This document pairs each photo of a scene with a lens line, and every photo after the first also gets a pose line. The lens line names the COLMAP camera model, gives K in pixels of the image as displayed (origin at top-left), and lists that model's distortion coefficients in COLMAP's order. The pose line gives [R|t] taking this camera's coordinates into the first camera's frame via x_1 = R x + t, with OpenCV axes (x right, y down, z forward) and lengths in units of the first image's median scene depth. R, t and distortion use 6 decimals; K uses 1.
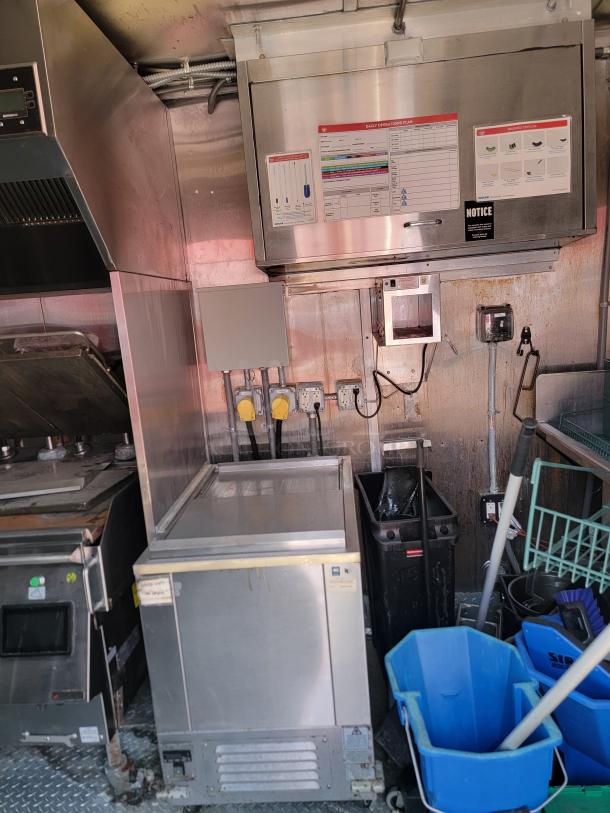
lens RADIAL K [[569.3, 0, 298.6], [0, 569.3, 417.9], [0, 0, 1]] dist [0.073497, -0.059908]
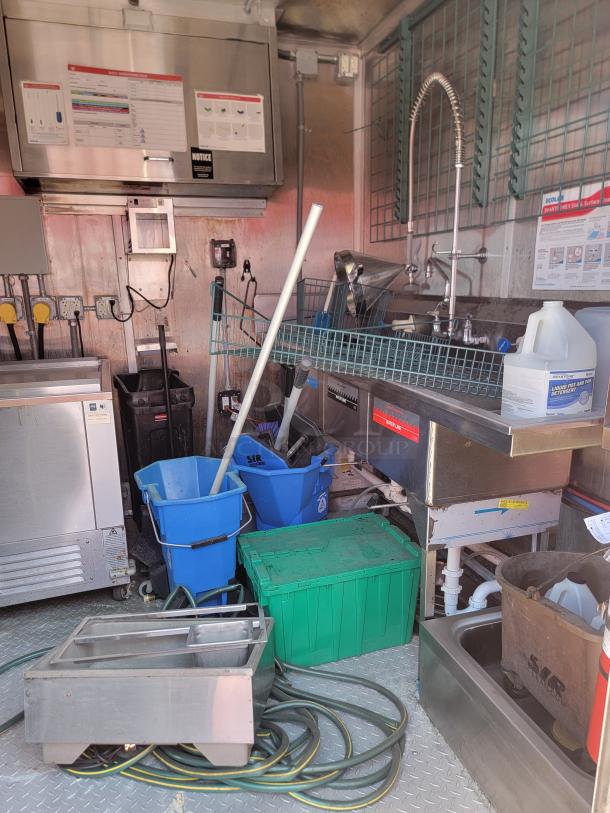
lens RADIAL K [[569.3, 0, 298.6], [0, 569.3, 417.9], [0, 0, 1]] dist [0.073497, -0.059908]
pose [[0.926070, -0.027567, 0.376343, 0.003983], [0.019506, 0.999492, 0.025214, 0.208677], [-0.376847, -0.016009, 0.926137, -0.313556]]
